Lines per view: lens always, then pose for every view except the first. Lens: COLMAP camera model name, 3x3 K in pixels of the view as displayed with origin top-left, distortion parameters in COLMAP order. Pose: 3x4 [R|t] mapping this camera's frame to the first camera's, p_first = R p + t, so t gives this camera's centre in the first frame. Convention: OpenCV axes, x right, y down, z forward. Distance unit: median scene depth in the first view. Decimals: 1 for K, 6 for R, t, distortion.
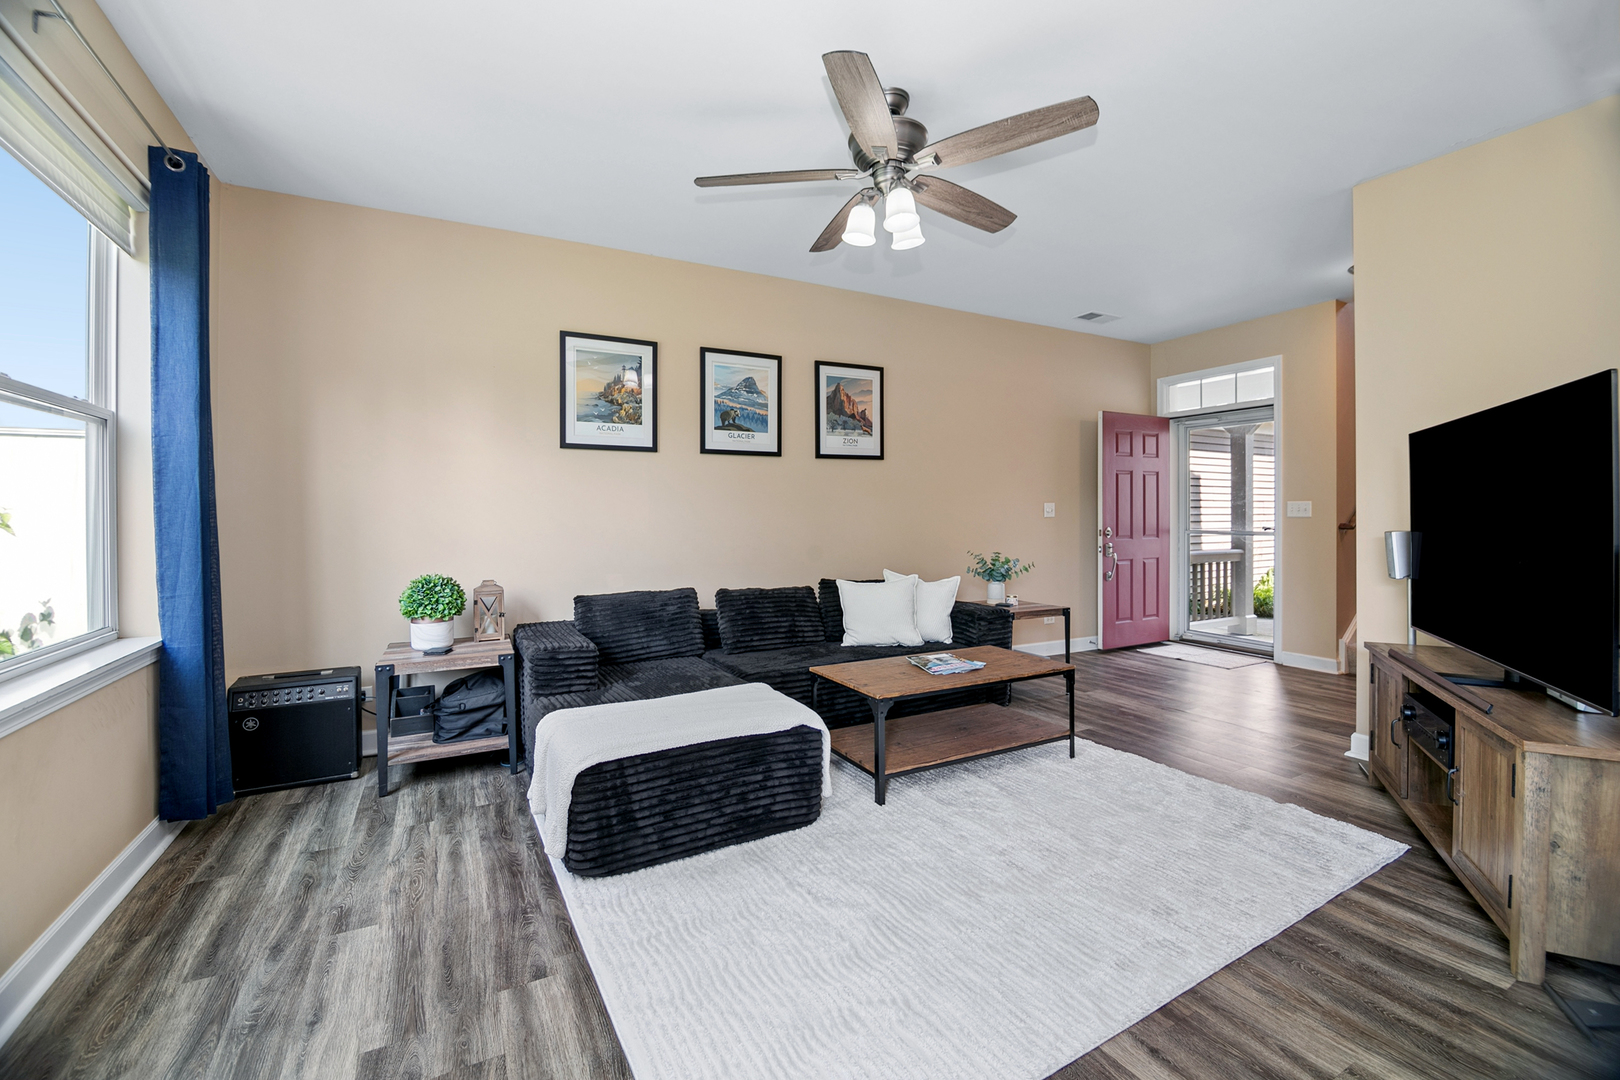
lens RADIAL K [[682.6, 0, 816.9], [0, 682.6, 516.2], [0, 0, 1]] dist [-0.000686, -0.000163]
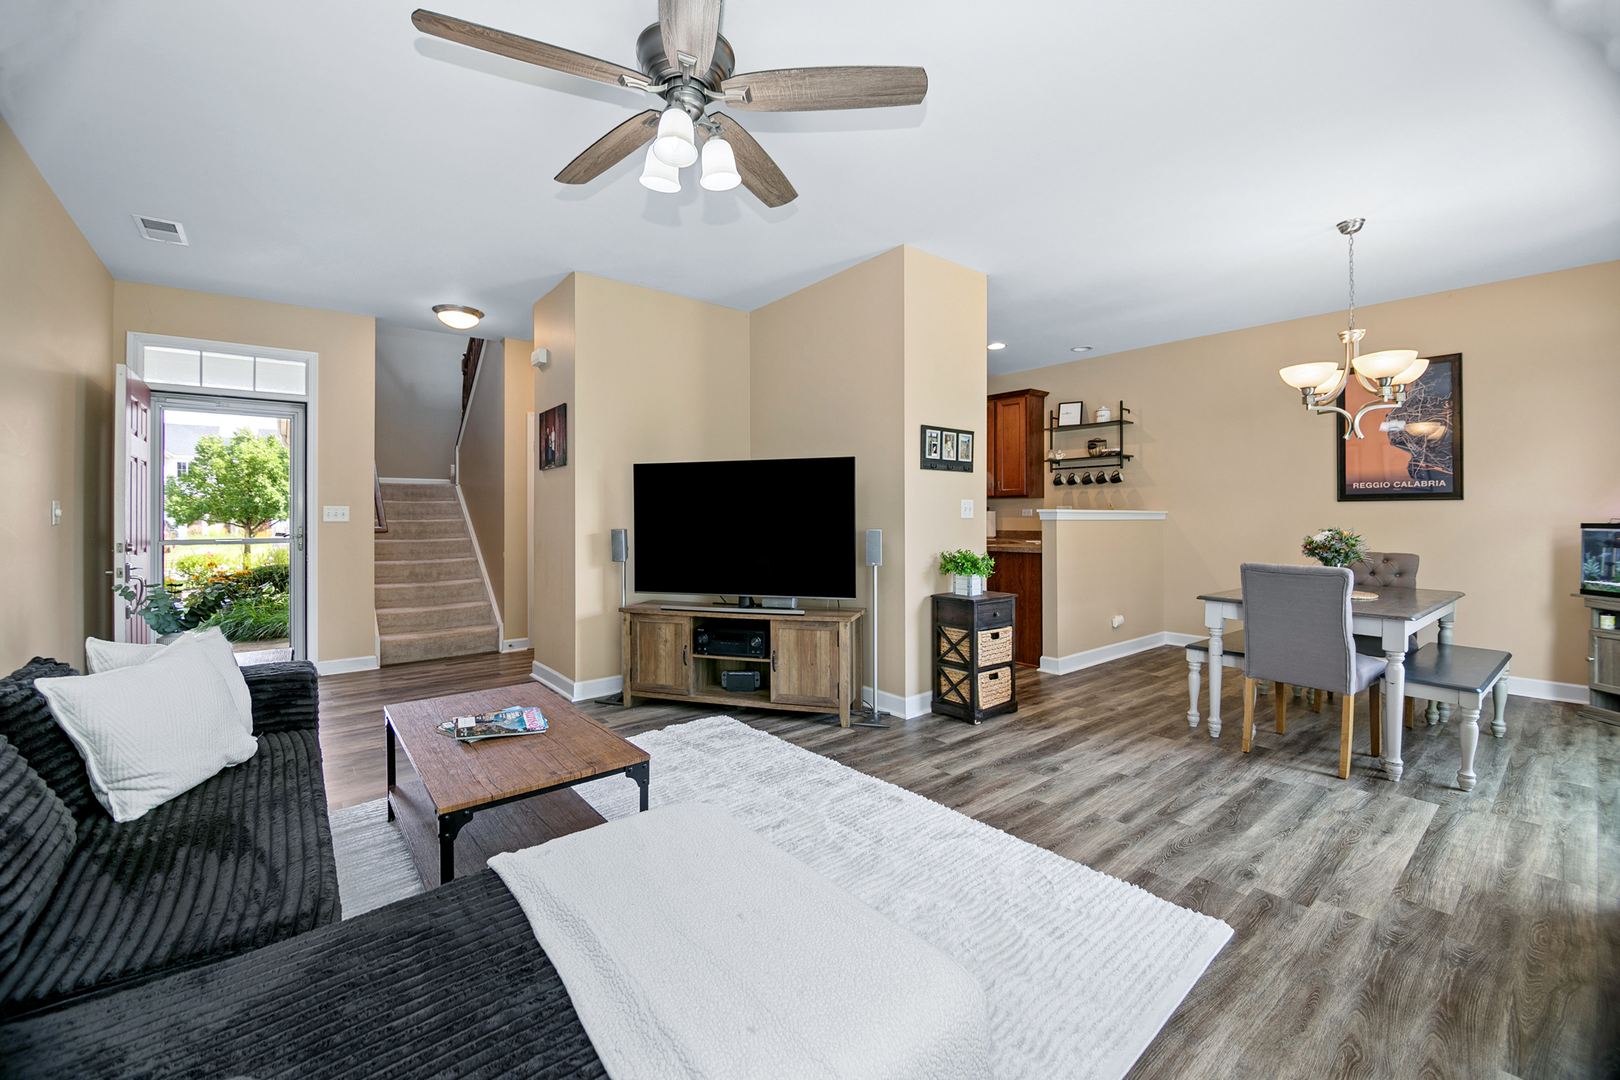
lens RADIAL K [[655.2, 0, 810.5], [0, 655.2, 515.9], [0, 0, 1]] dist [-0.000134, -0.010424]
pose [[-0.167890, 0.005780, 0.985789, -0.395037], [0.005051, 0.999975, -0.005003, 0.000997], [-0.985793, 0.004140, -0.167914, 0.553222]]
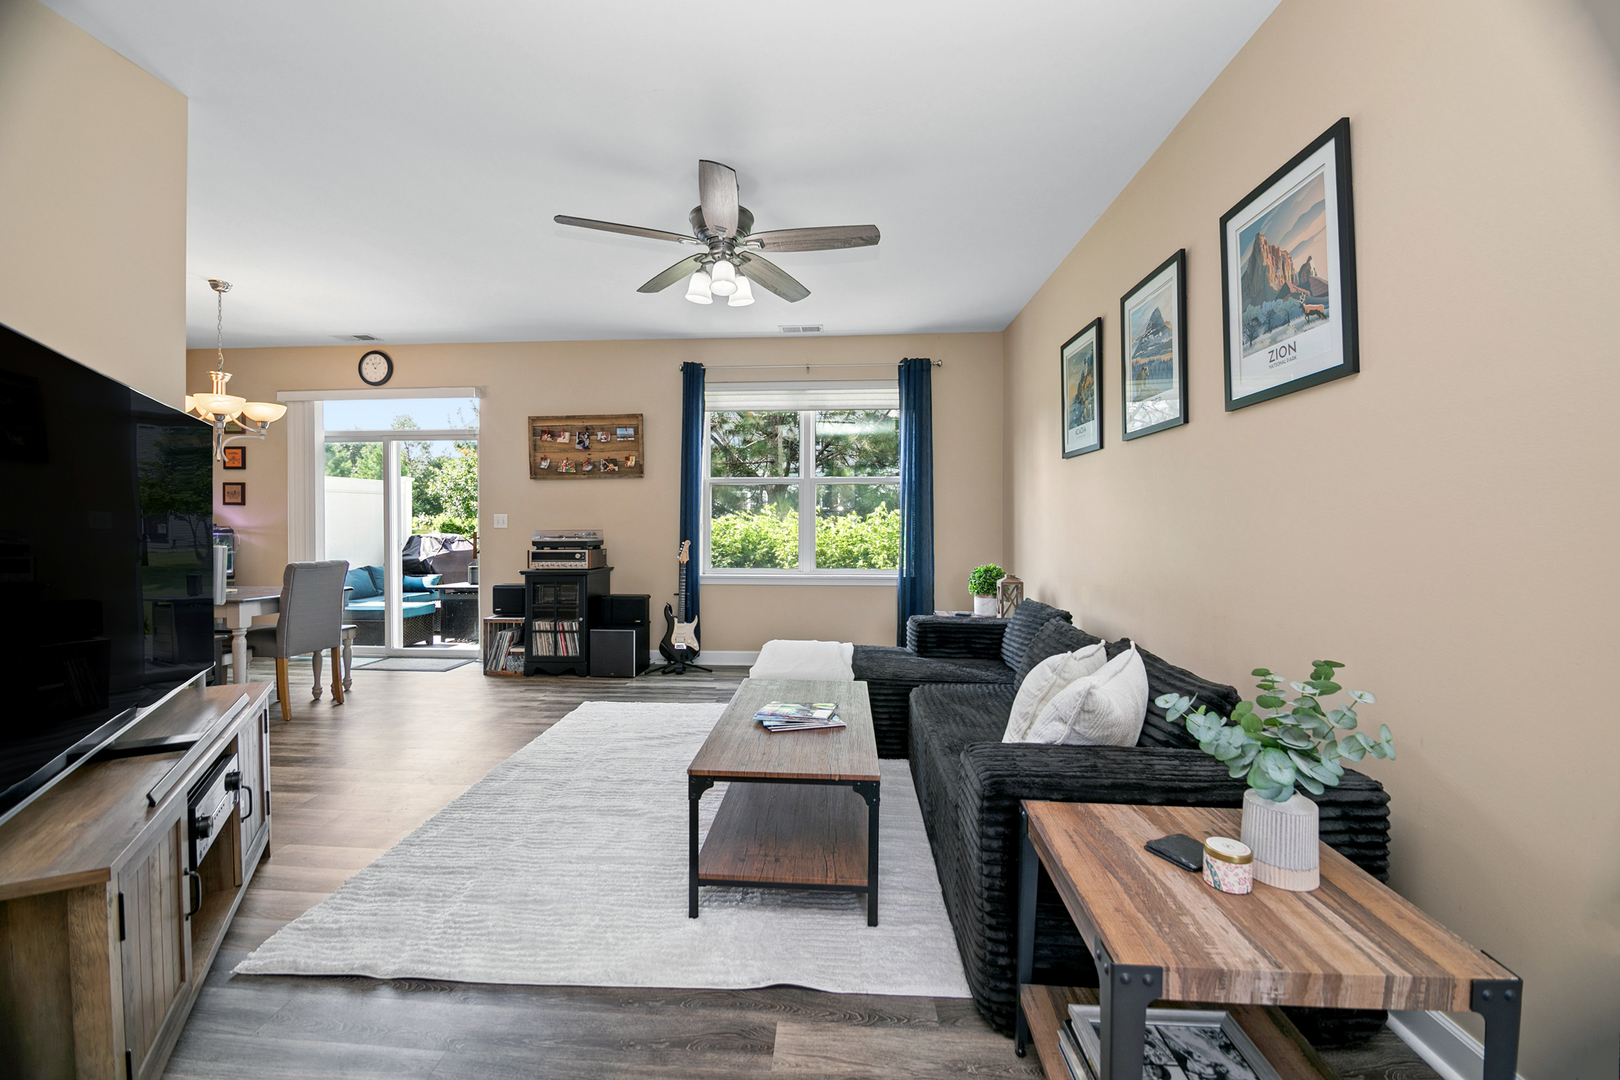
lens RADIAL K [[659.6, 0, 791.8], [0, 659.6, 525.8], [0, 0, 1]] dist [-0.000477, -0.011197]
pose [[-0.559360, 0.011309, -0.828848, 0.566309], [0.001989, 0.999922, 0.012301, -0.007840], [0.828922, 0.005232, -0.559339, 0.988106]]
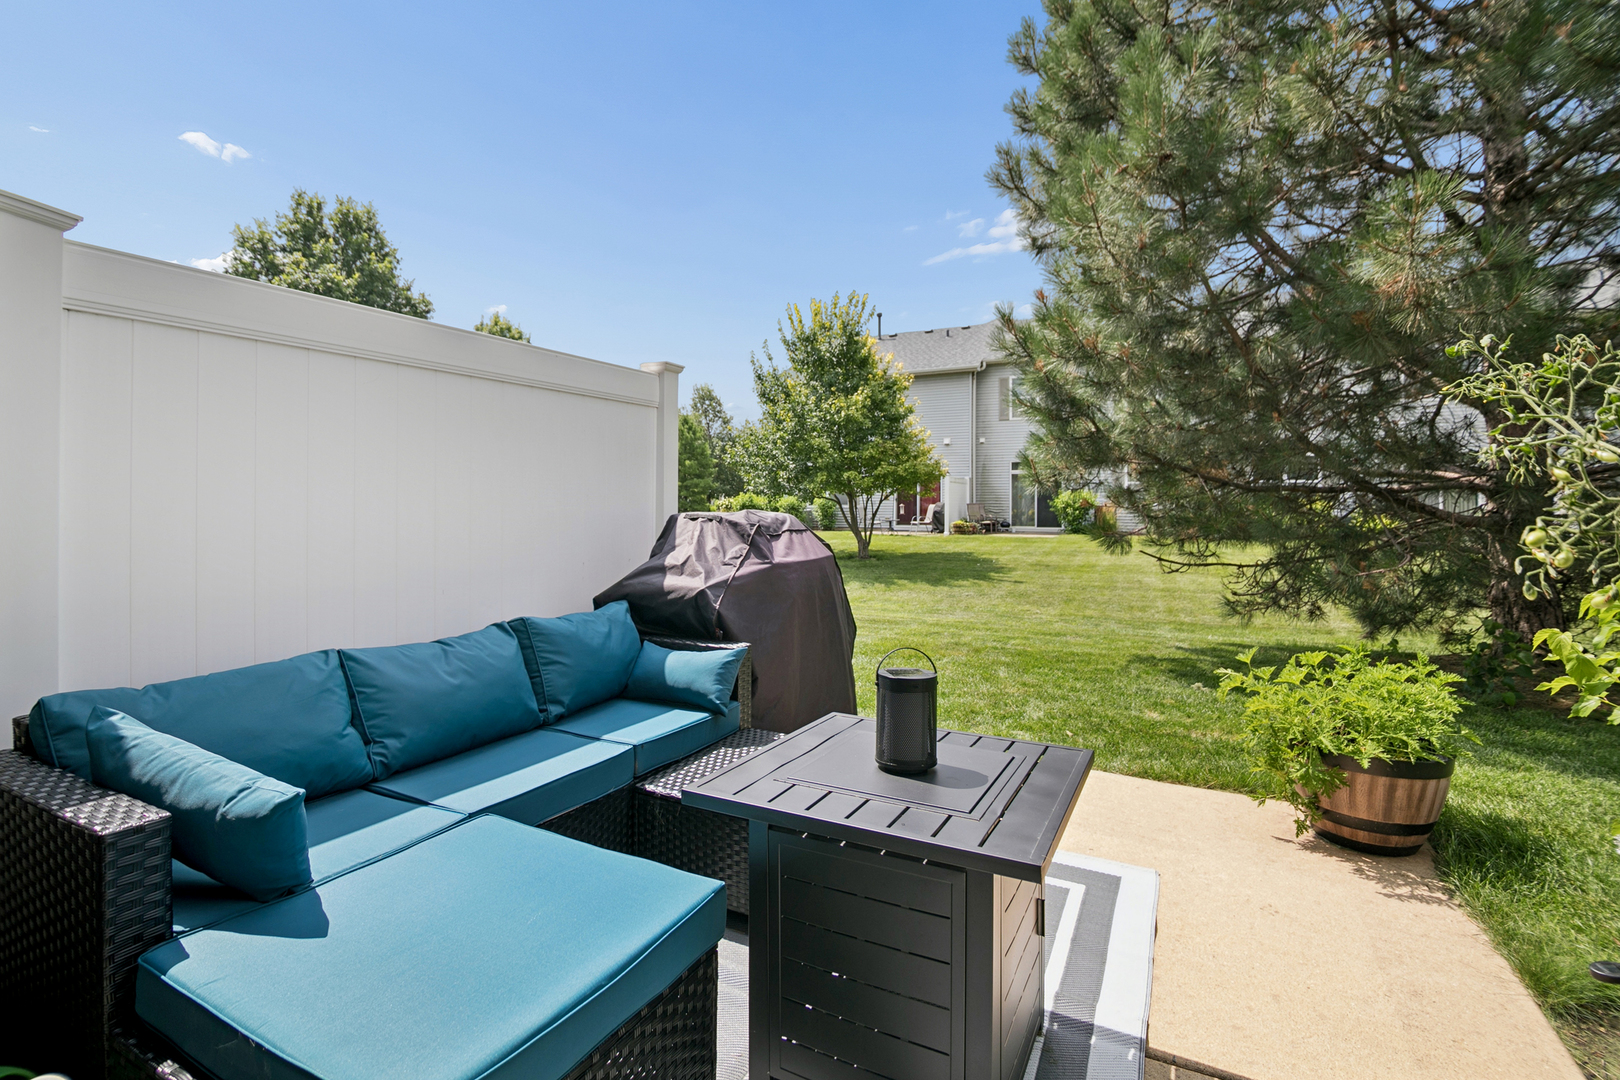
lens RADIAL K [[748.5, 0, 796.5], [0, 748.5, 509.6], [0, 0, 1]] dist [-0.000127, -0.000050]
pose [[-0.845587, 0.006517, -0.533799, -0.112906], [0.001845, 0.999955, 0.009286, 0.029867], [0.533835, 0.006867, -0.845561, -0.303932]]
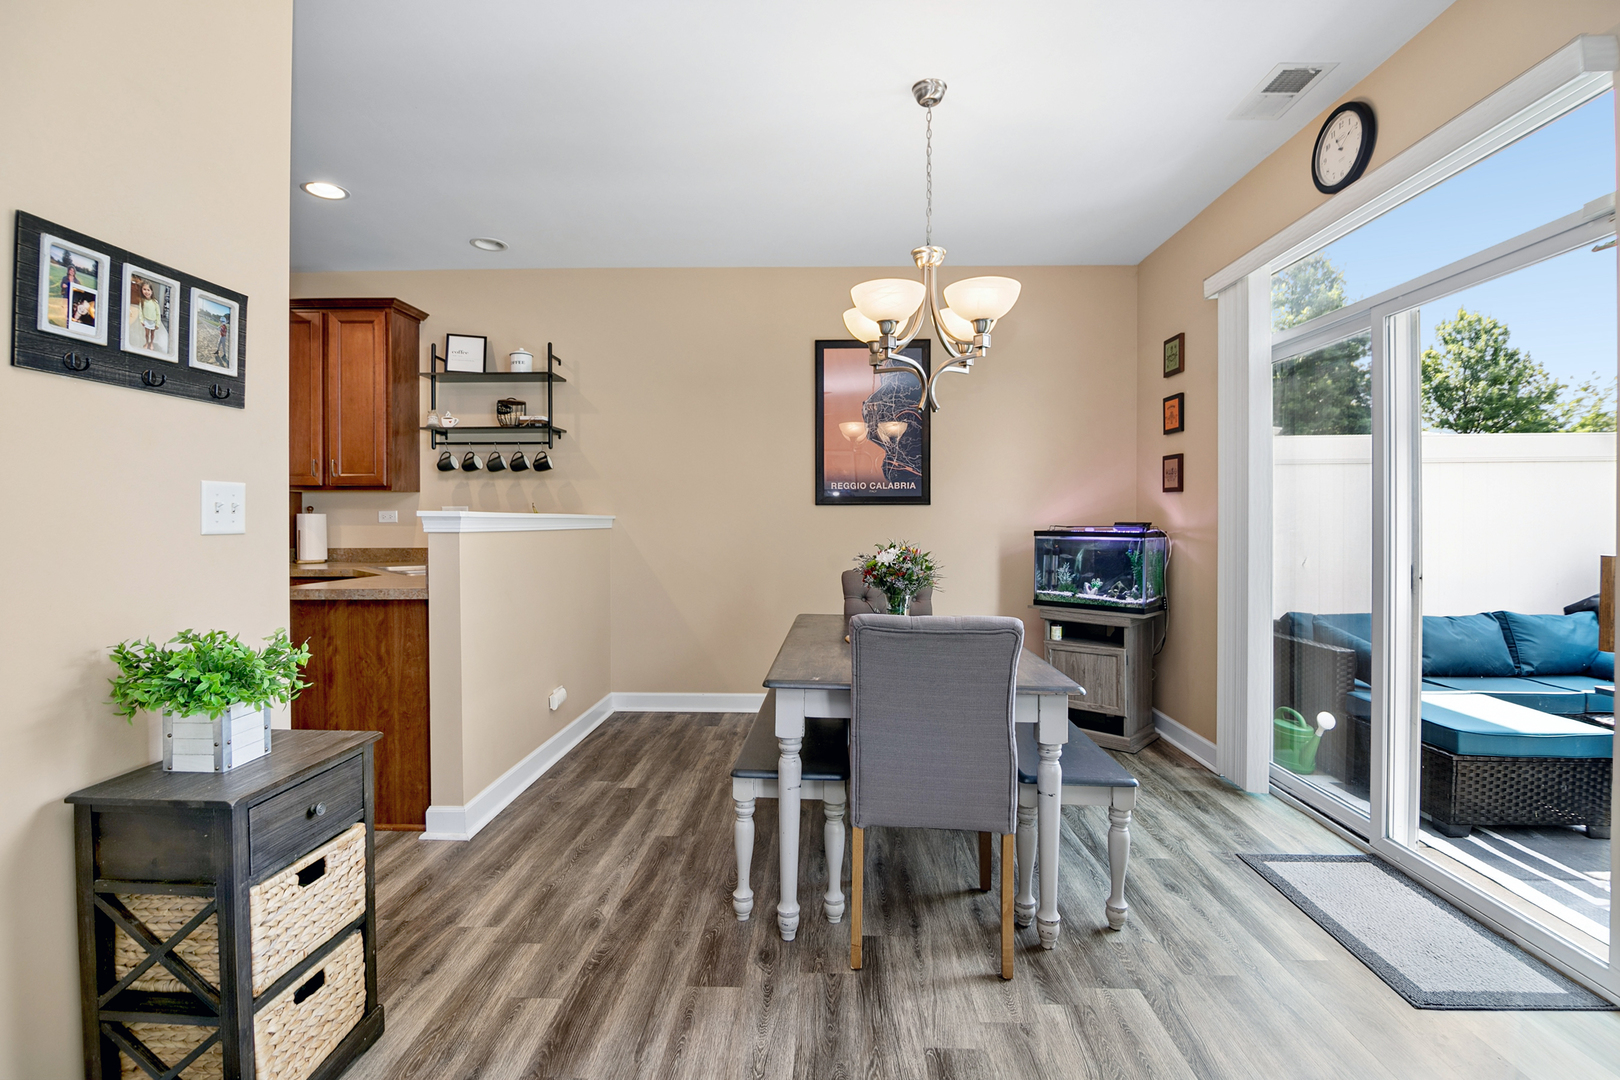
lens RADIAL K [[730.7, 0, 807.9], [0, 730.7, 524.7], [0, 0, 1]] dist [-0.000451, -0.011942]
pose [[-0.852626, 0.002008, 0.522517, 0.031619], [0.006510, 0.999956, 0.006779, -0.004261], [-0.522481, 0.009182, -0.852602, 0.340899]]
